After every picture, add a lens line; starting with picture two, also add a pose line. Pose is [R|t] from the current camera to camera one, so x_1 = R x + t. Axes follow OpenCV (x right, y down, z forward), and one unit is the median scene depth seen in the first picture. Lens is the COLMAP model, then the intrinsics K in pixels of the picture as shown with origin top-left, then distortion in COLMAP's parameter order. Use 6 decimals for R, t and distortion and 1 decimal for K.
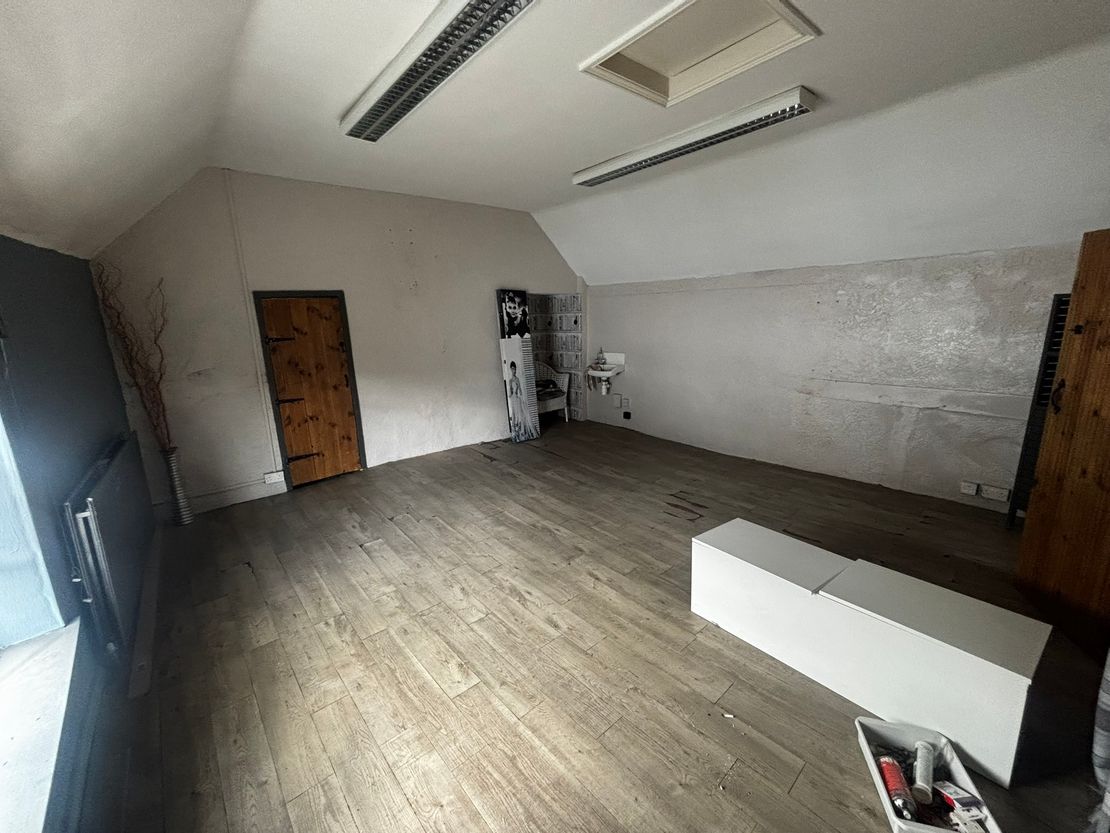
lens RADIAL K [[437.8, 0, 555.0], [0, 437.8, 416.5], [0, 0, 1]] dist [0.020170, -0.000017]
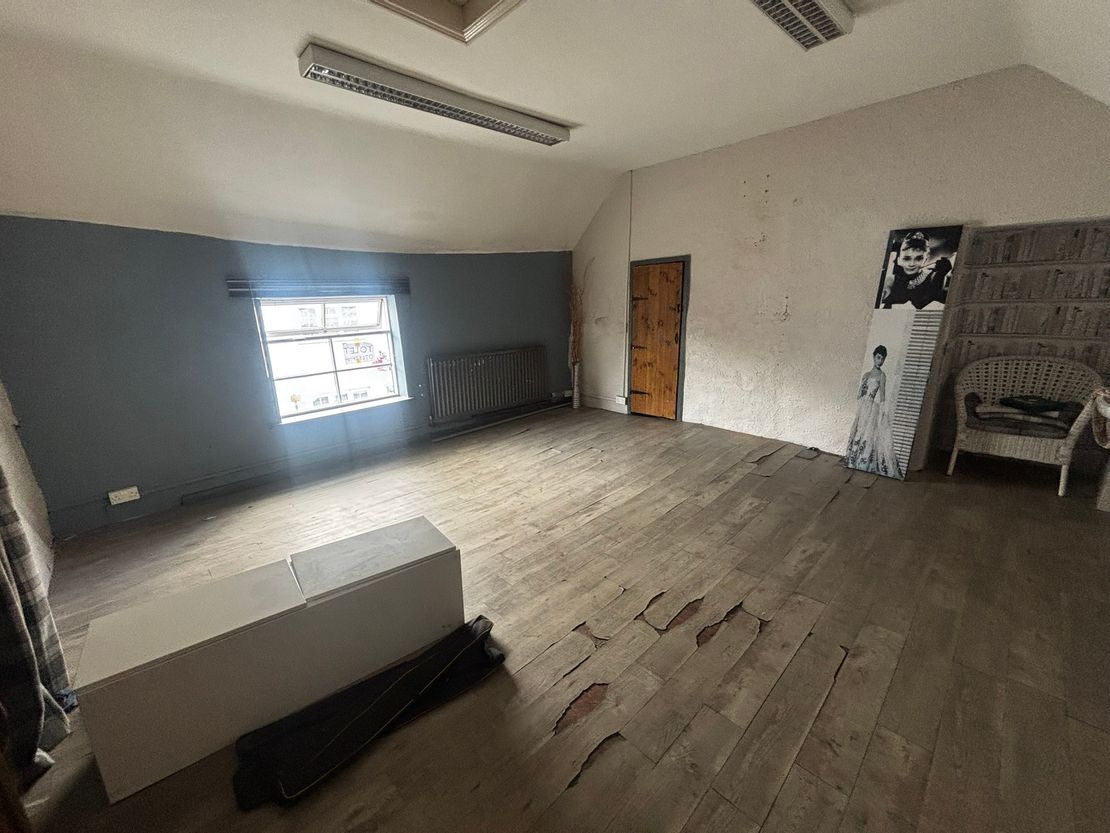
lens RADIAL K [[450.7, 0, 555.0], [0, 450.7, 416.5], [0, 0, 1]] dist [-0.000699, -0.000044]
pose [[0.053568, 0.286311, -0.956638, 0.683865], [-0.192128, 0.943069, 0.271492, -0.149369], [0.979907, 0.169254, 0.105527, 0.627360]]
